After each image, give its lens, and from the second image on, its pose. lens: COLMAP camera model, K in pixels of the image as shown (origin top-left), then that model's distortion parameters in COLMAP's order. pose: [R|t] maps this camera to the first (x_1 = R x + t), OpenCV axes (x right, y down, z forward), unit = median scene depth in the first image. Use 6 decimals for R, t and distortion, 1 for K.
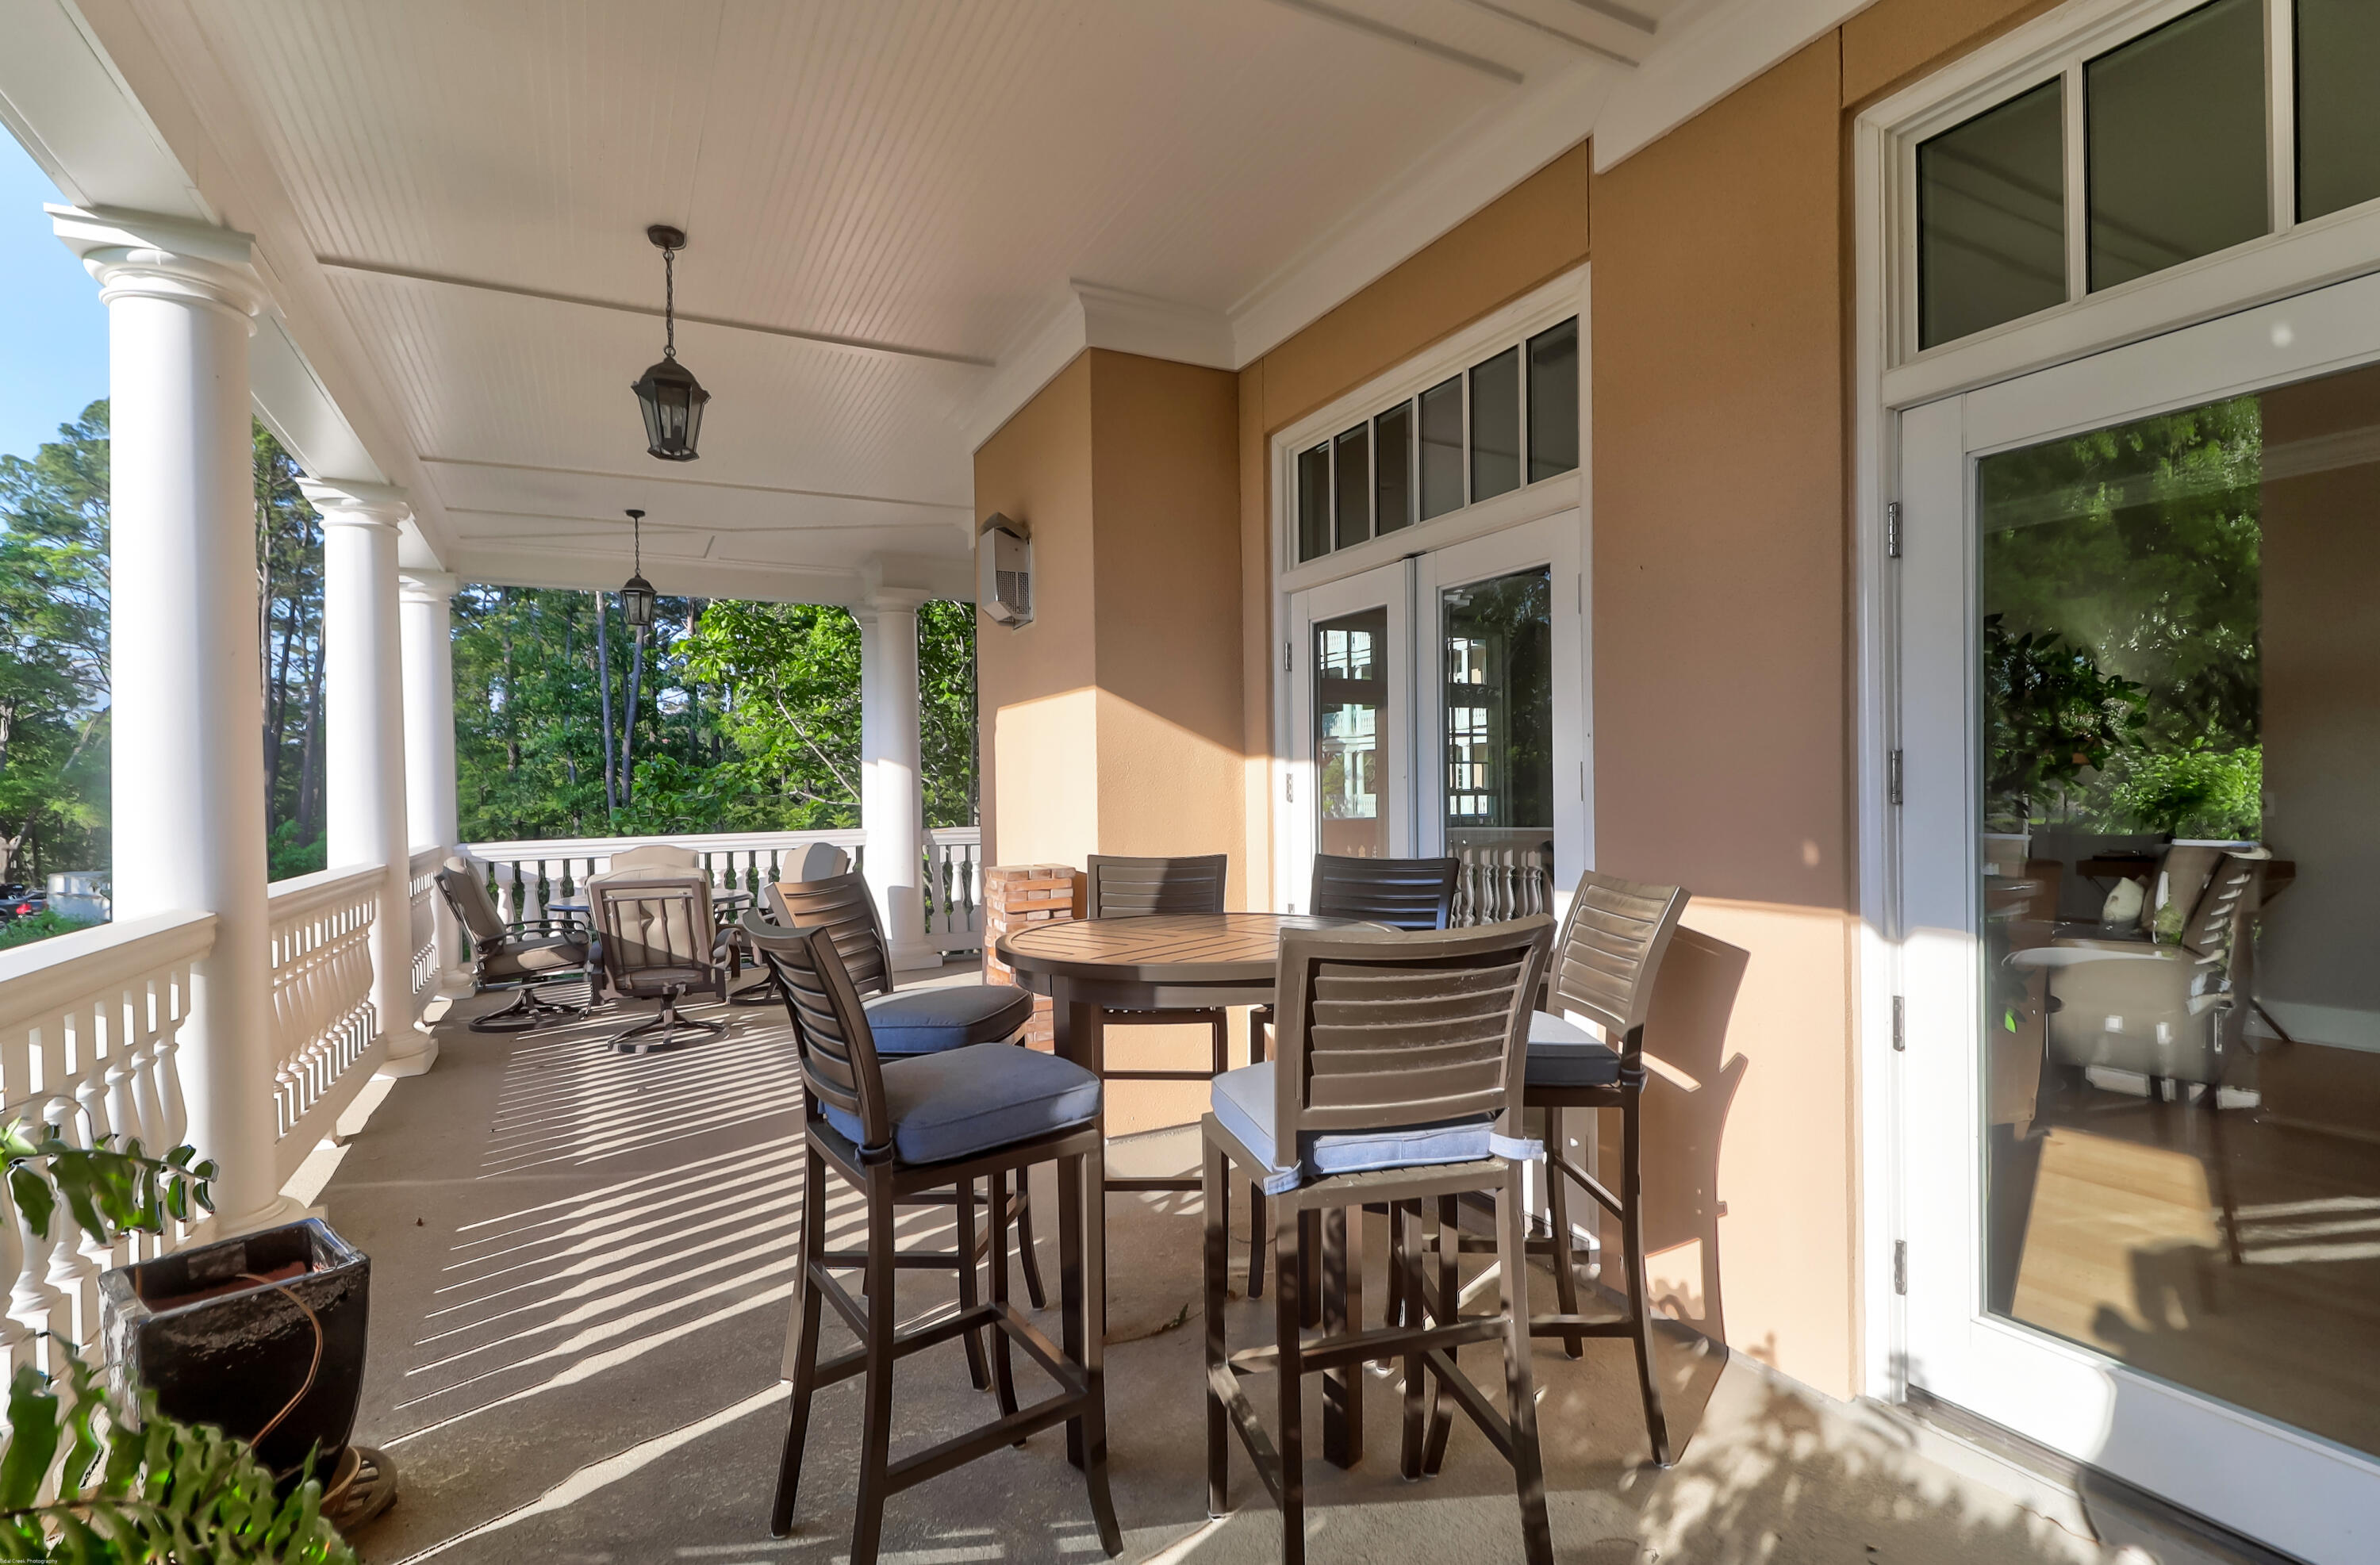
lens RADIAL K [[1125.2, 0, 1190.8], [0, 1125.2, 799.8], [0, 0, 1]] dist [0.030797, -0.018826]
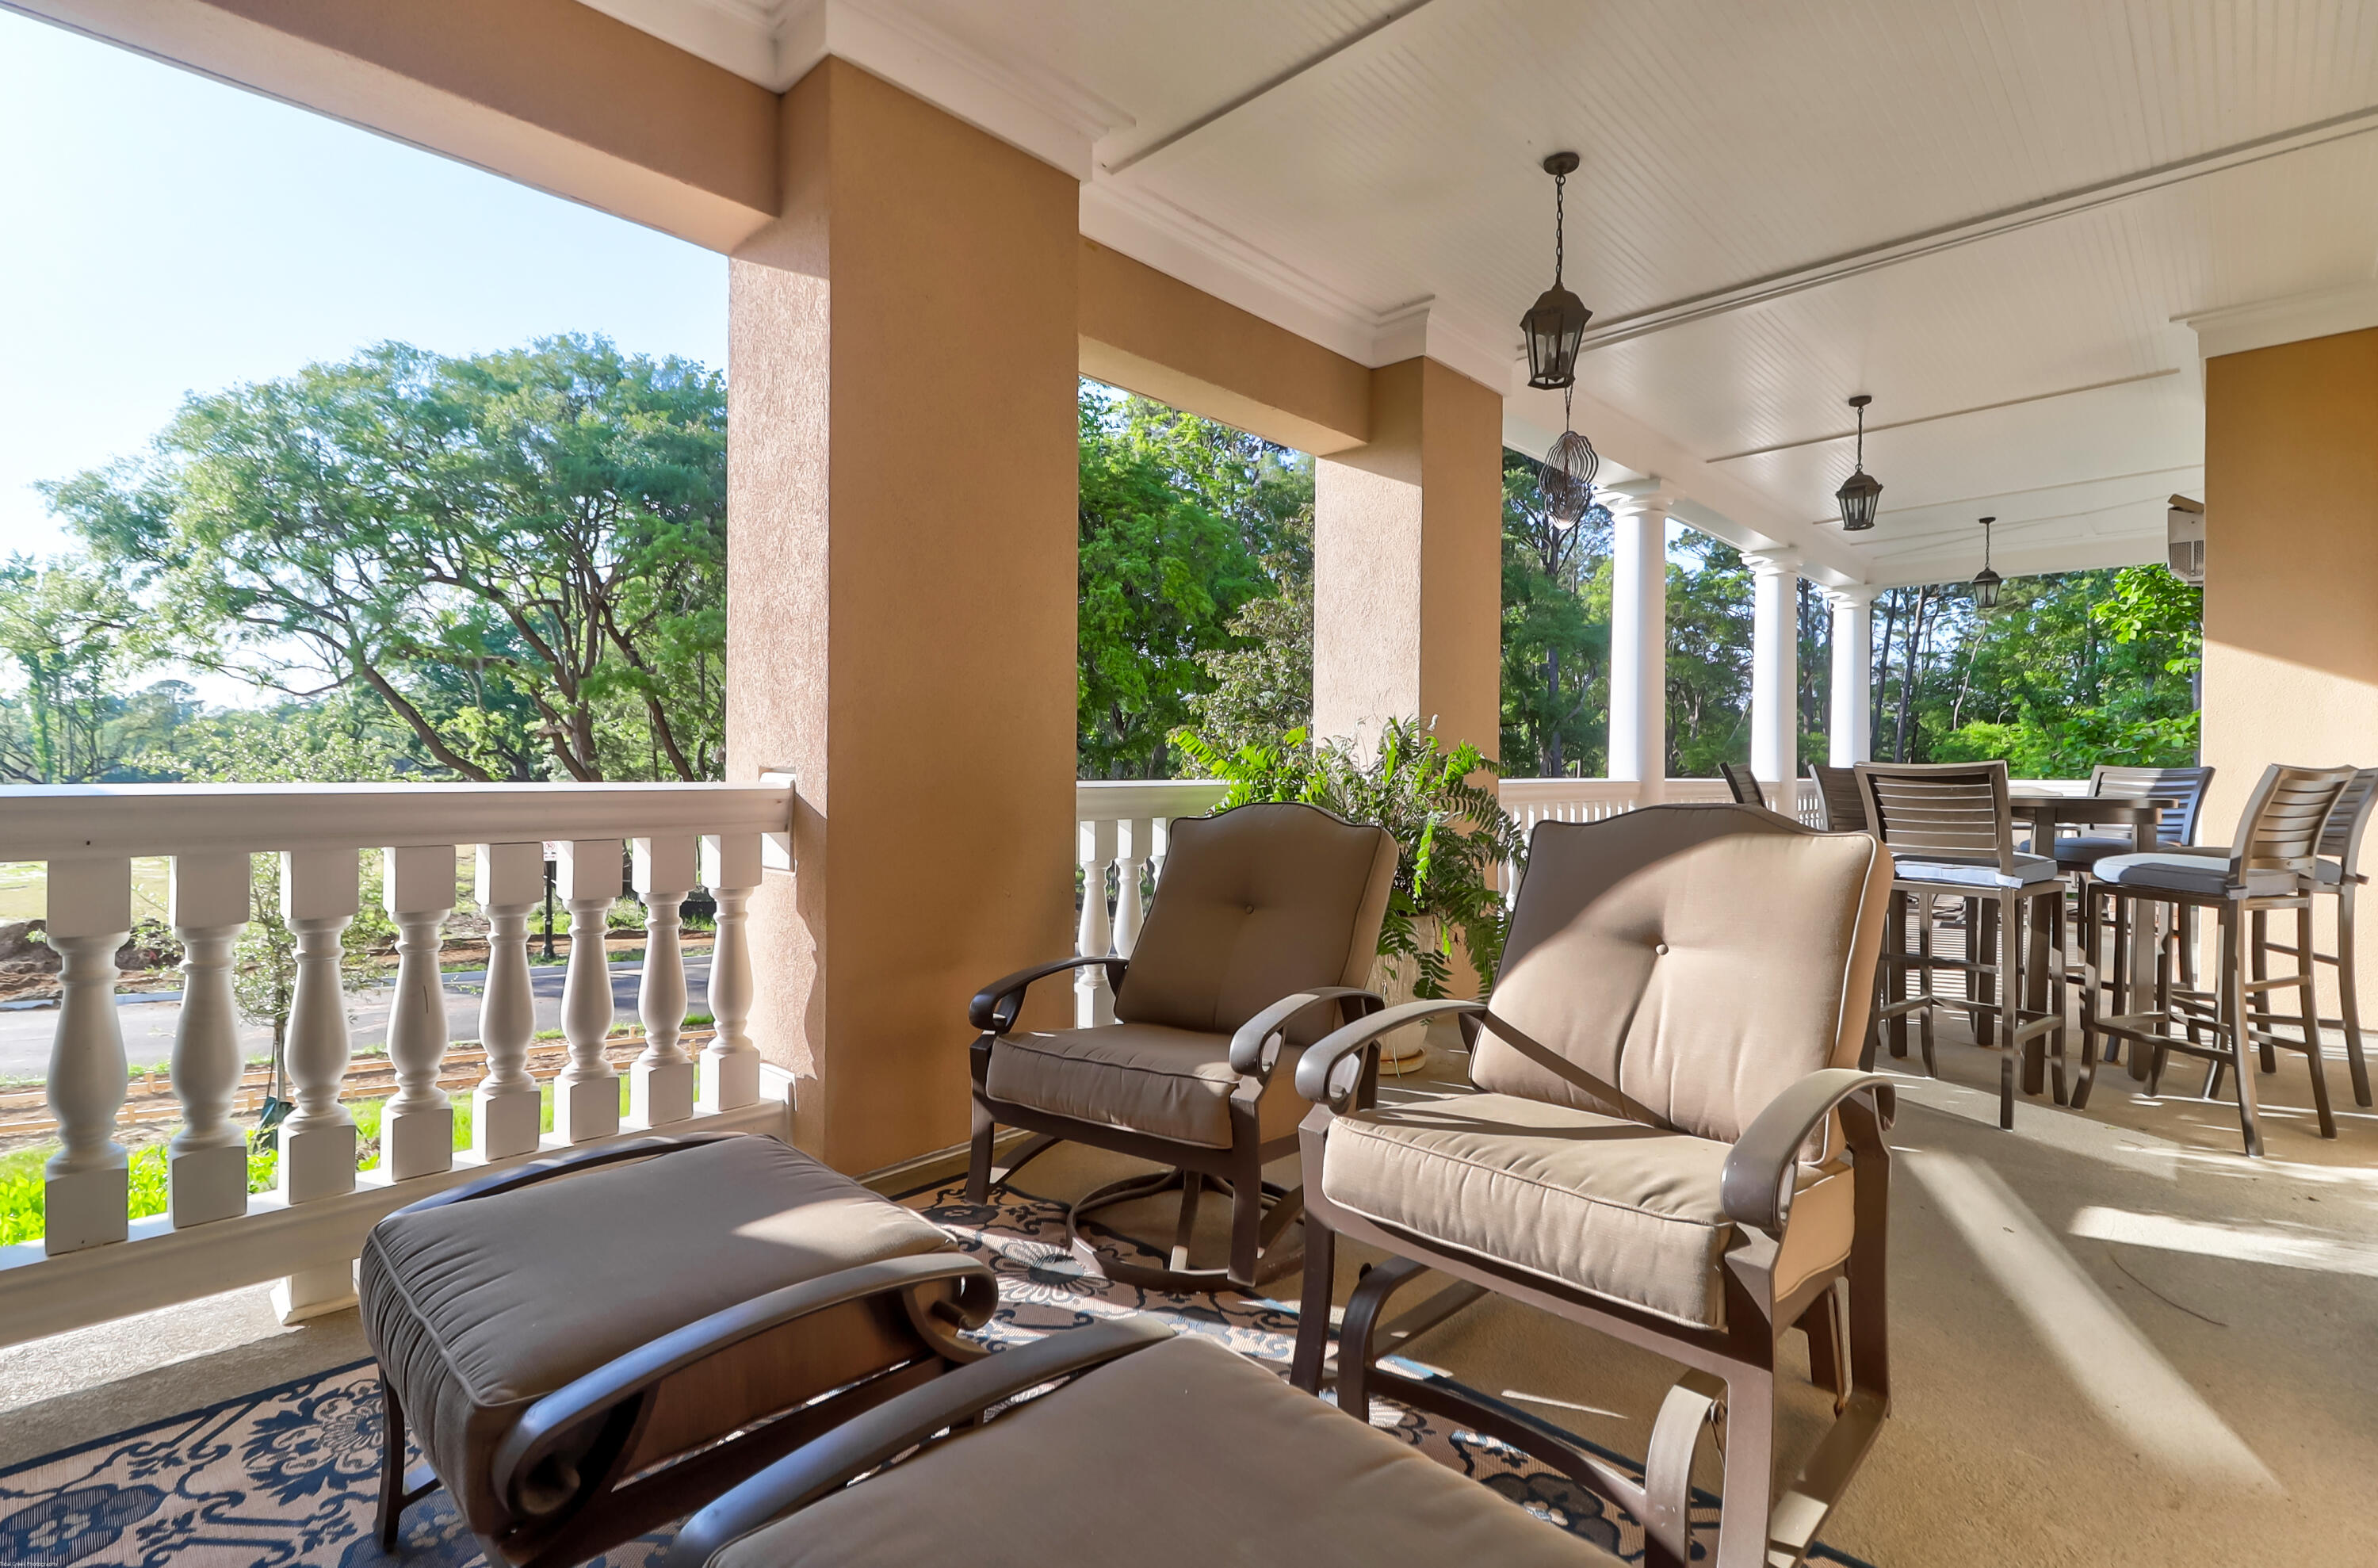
lens RADIAL K [[1104.3, 0, 1189.0], [0, 1104.3, 784.0], [0, 0, 1]] dist [0.026147, -0.017440]
pose [[0.322239, 0.031562, -0.946132, 0.683902], [-0.020658, 0.999440, 0.026305, 0.048238], [0.946433, 0.011068, 0.322711, -0.410599]]
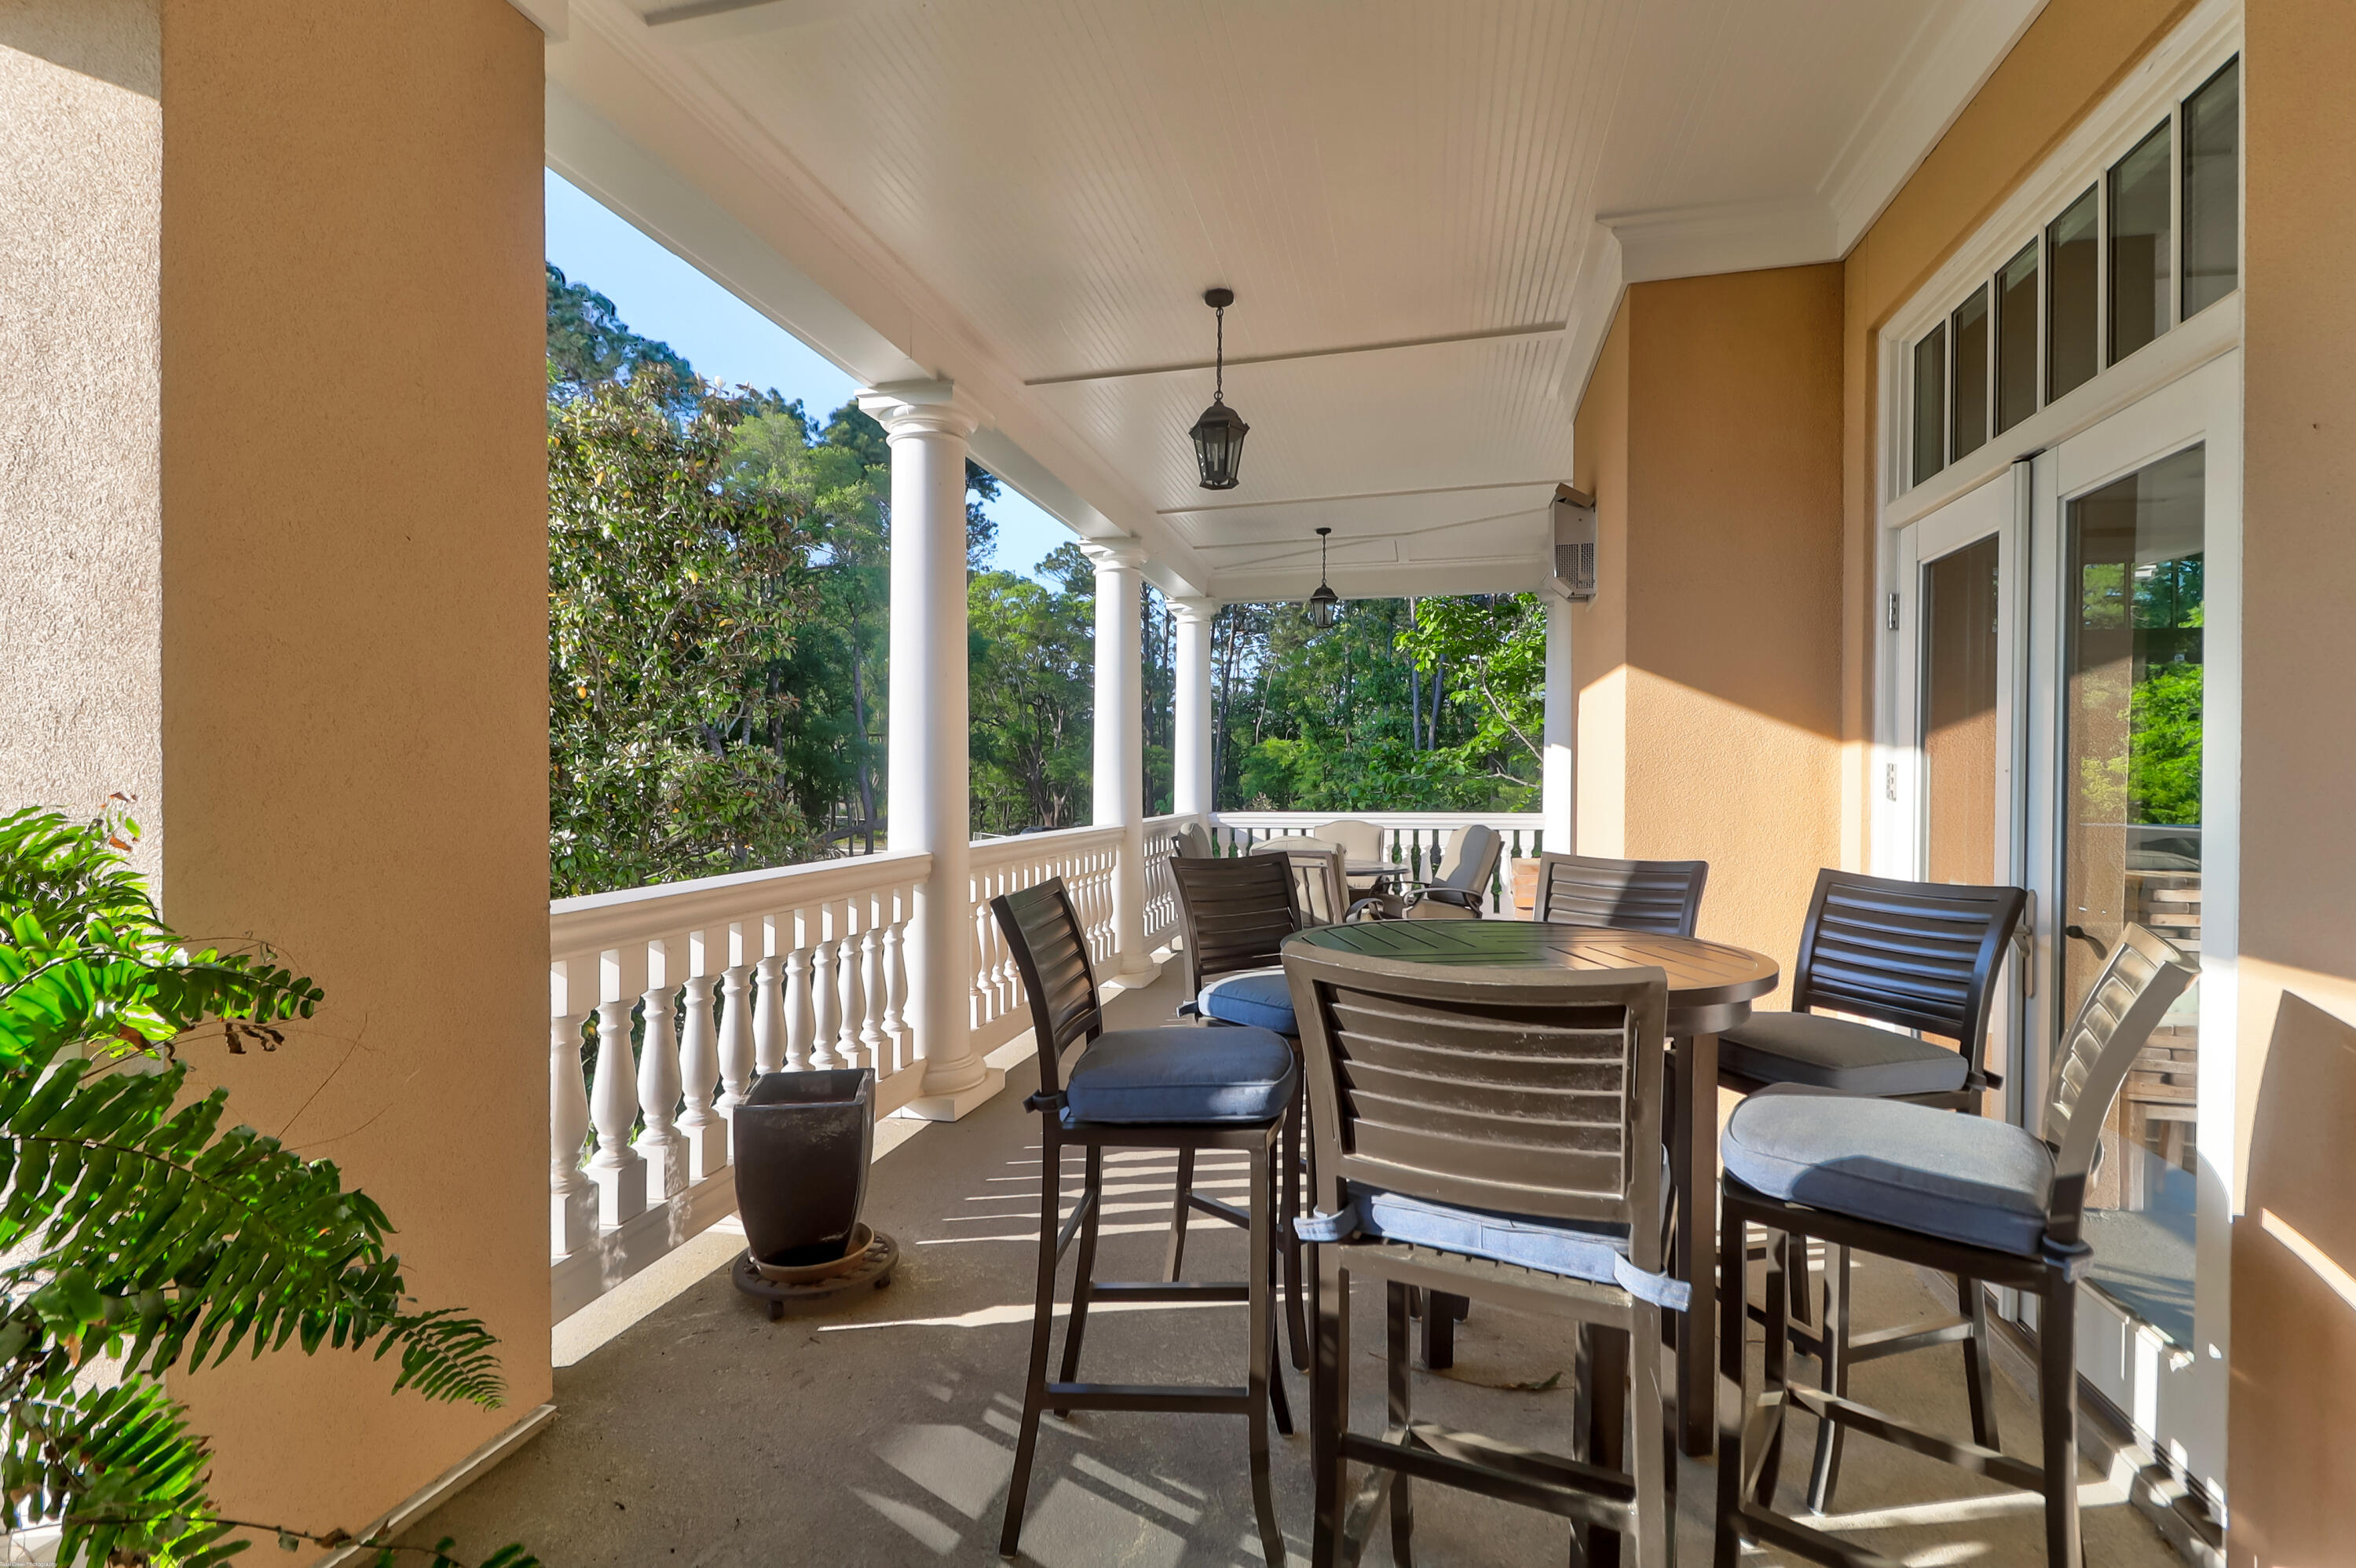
lens RADIAL K [[1090.6, 0, 1163.3], [0, 1090.6, 785.7], [0, 0, 1]] dist [0.014389, -0.000573]
pose [[0.750109, 0.023360, -0.660902, 0.207471], [-0.020872, 0.999714, 0.011646, -0.006294], [0.660985, 0.005059, 0.750382, 0.104220]]
